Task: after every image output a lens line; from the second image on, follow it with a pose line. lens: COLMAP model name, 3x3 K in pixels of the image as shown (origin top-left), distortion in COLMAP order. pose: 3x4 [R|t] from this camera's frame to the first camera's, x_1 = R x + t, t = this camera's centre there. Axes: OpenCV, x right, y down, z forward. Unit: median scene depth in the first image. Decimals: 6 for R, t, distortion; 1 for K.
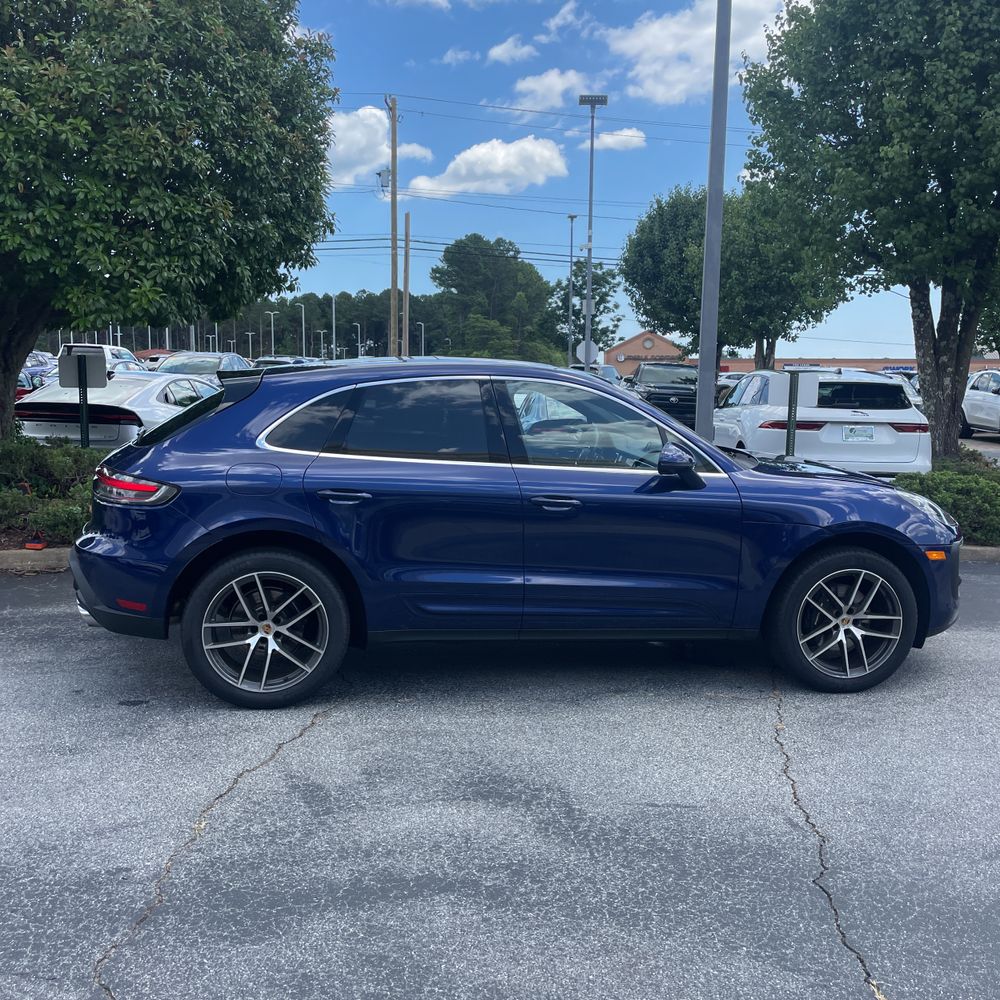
lens RADIAL K [[1025.4, 0, 505.6], [0, 1025.4, 497.4], [0, 0, 1]] dist [0.029212, 0.000000]
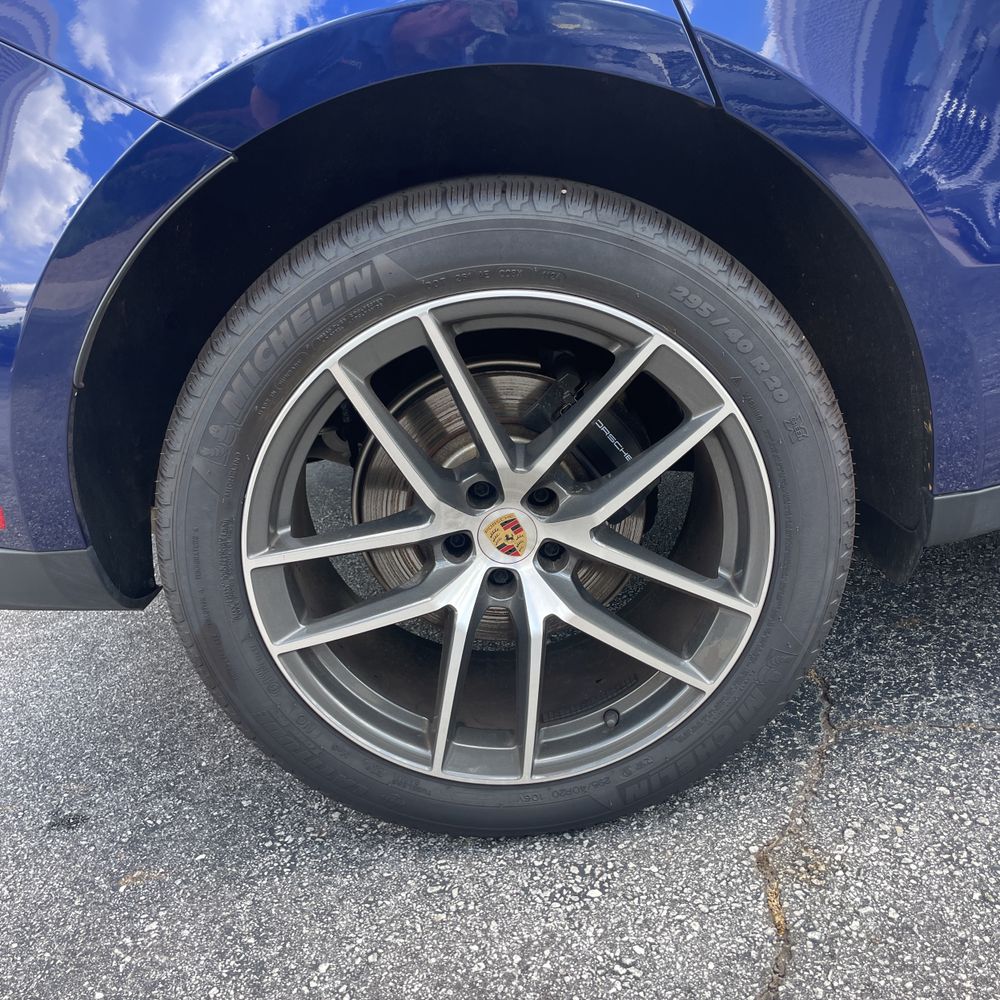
lens RADIAL K [[1025.4, 0, 495.7], [0, 1025.4, 497.7], [0, 0, 1]] dist [0.029212, 0.000000]
pose [[0.977295, -0.109831, -0.181197, -0.171306], [0.150425, 0.961907, 0.228271, 0.057399], [0.149224, -0.250344, 0.956588, 0.693691]]
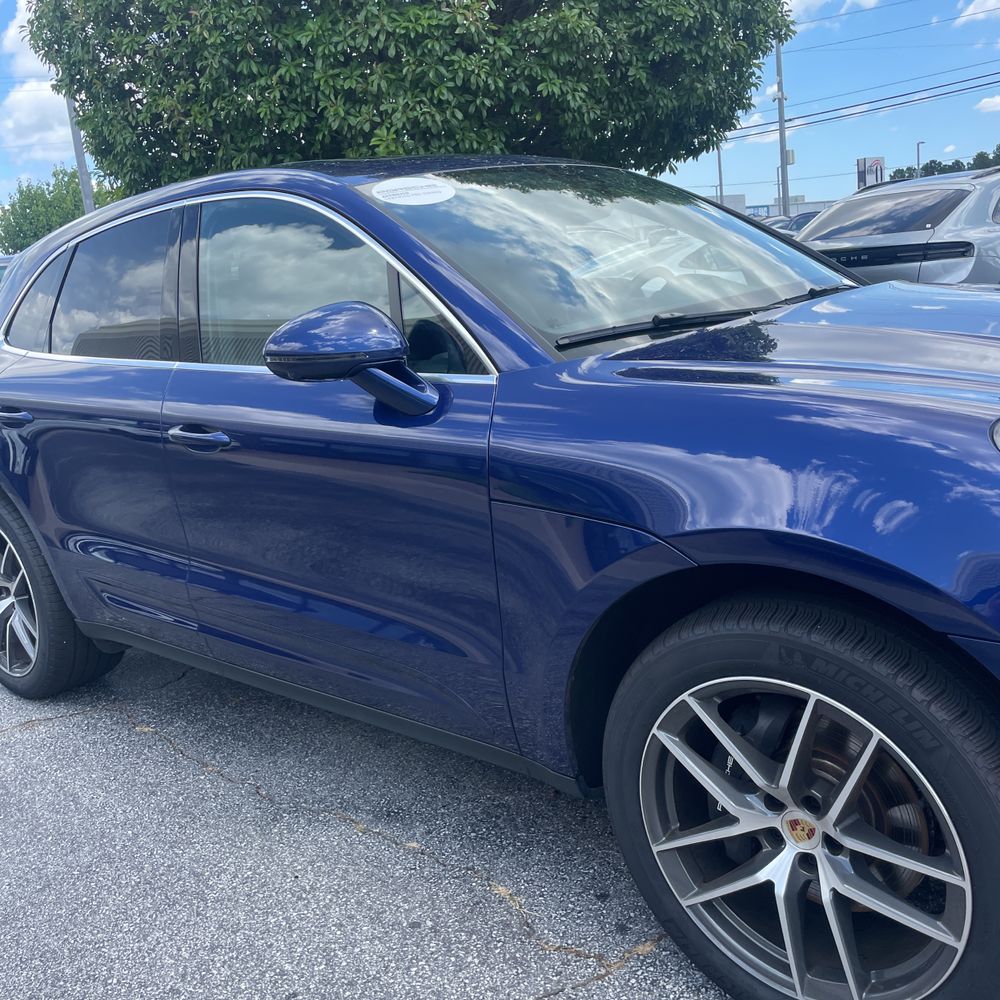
lens RADIAL K [[1025.4, 0, 499.1], [0, 1025.4, 498.4], [0, 0, 1]] dist [0.029212, 0.000000]
pose [[0.638269, 0.084099, -0.765206, 0.500484], [0.017603, 0.992160, 0.123725, -0.023630], [0.769612, -0.092439, 0.631785, 0.722086]]
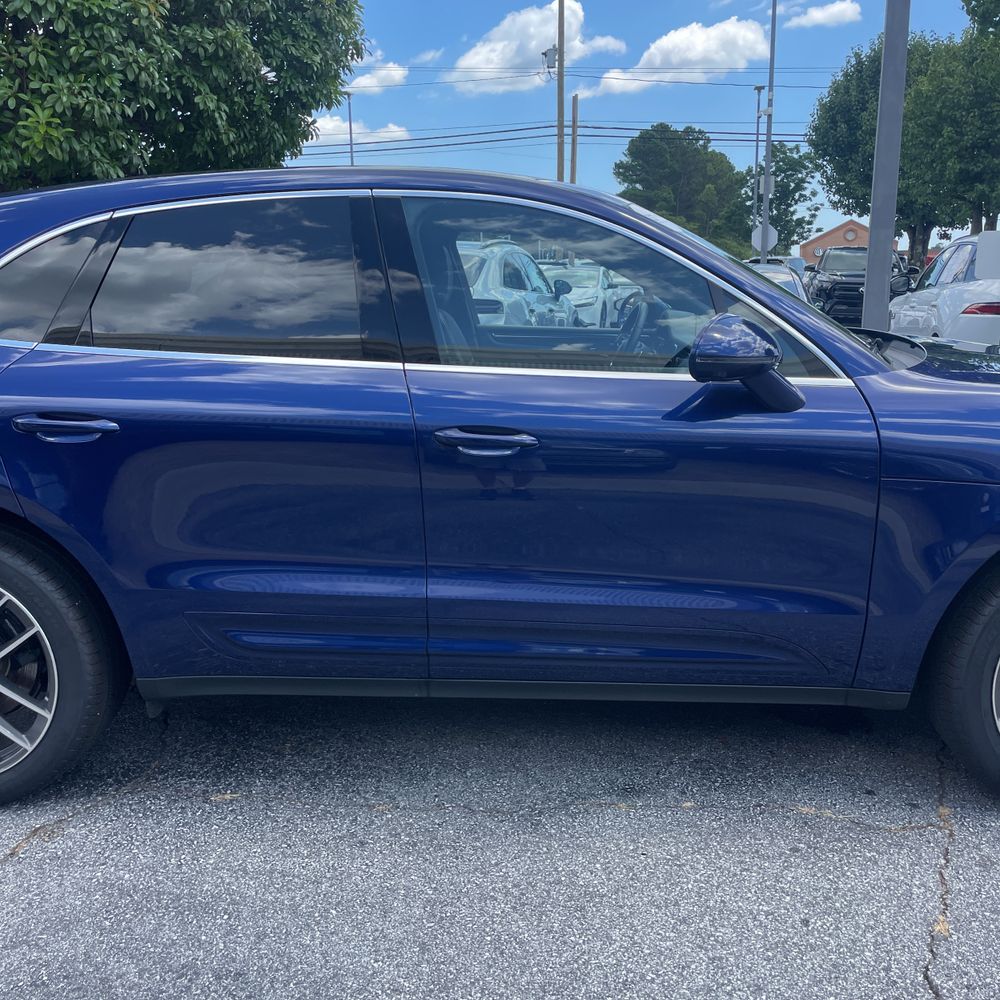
lens RADIAL K [[1025.4, 0, 509.3], [0, 1025.4, 494.5], [0, 0, 1]] dist [0.029212, 0.000000]
pose [[0.983600, 0.013558, -0.179852, 0.139454], [0.002136, 0.996225, 0.086783, -0.010761], [0.180350, -0.085744, 0.979858, 0.467310]]
